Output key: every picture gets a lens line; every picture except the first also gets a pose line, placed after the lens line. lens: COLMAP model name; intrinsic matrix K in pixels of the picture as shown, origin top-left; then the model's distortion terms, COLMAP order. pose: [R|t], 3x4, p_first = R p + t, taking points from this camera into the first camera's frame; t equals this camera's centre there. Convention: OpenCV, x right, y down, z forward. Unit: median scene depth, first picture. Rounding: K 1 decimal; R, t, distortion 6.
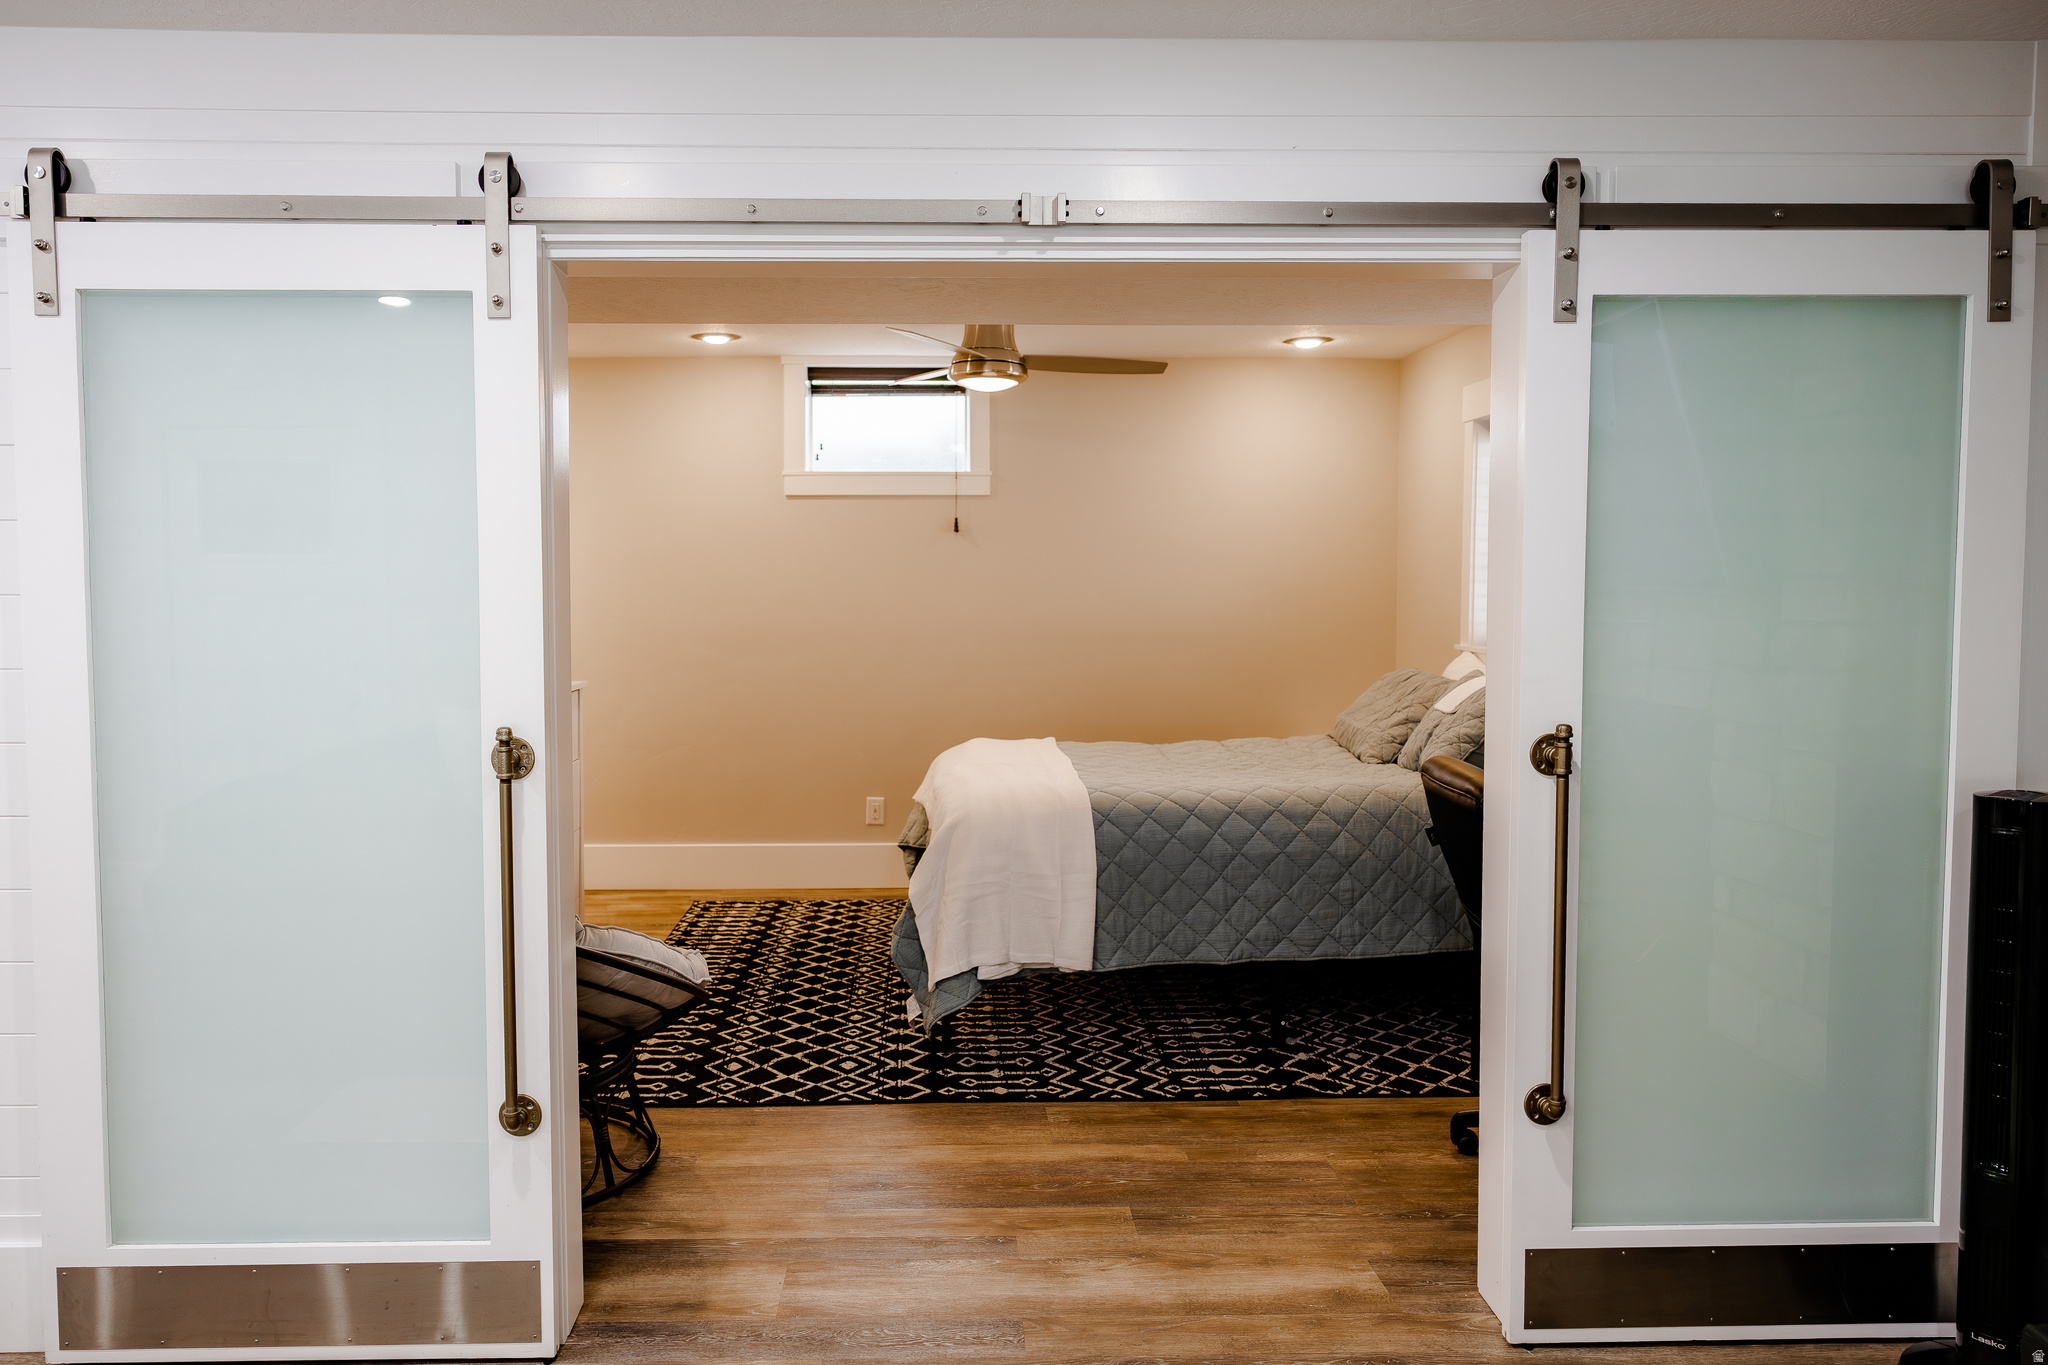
lens RADIAL K [[1445.9, 0, 1024.2], [0, 1445.9, 642.1], [0, 0, 1]] dist [0.004498, 0.001773]
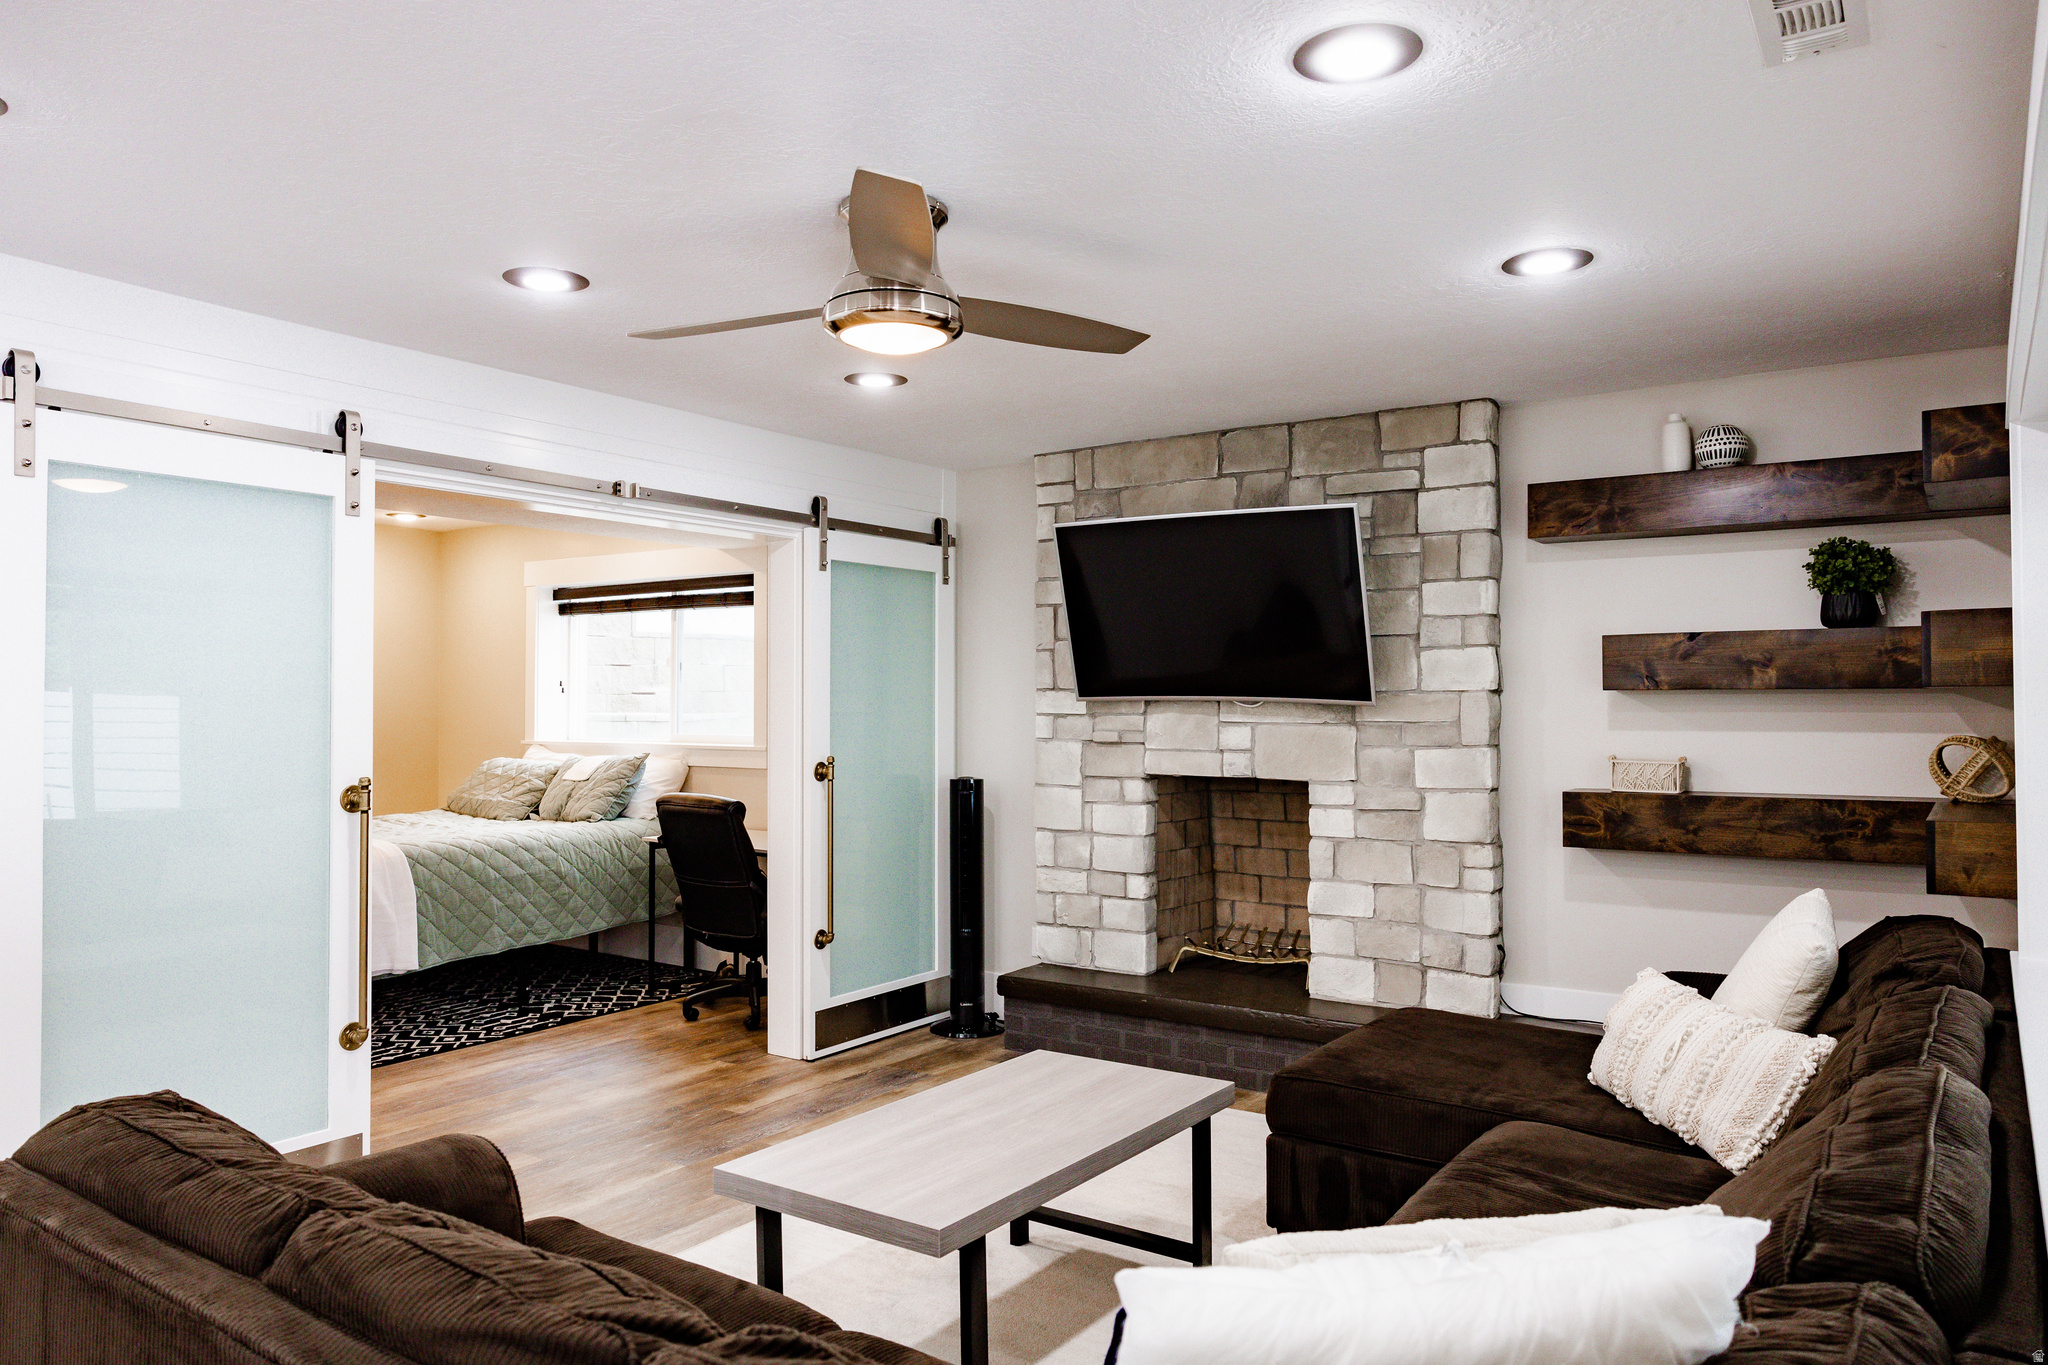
lens RADIAL K [[1403.2, 0, 1024.0], [0, 1403.2, 682.5], [0, 0, 1]] dist [0.007280, 0.003700]
pose [[0.579378, 0.014240, 0.814935, -1.144116], [0.036285, 0.998405, -0.043243, 0.045838], [-0.814251, 0.054624, 0.577937, -0.441816]]
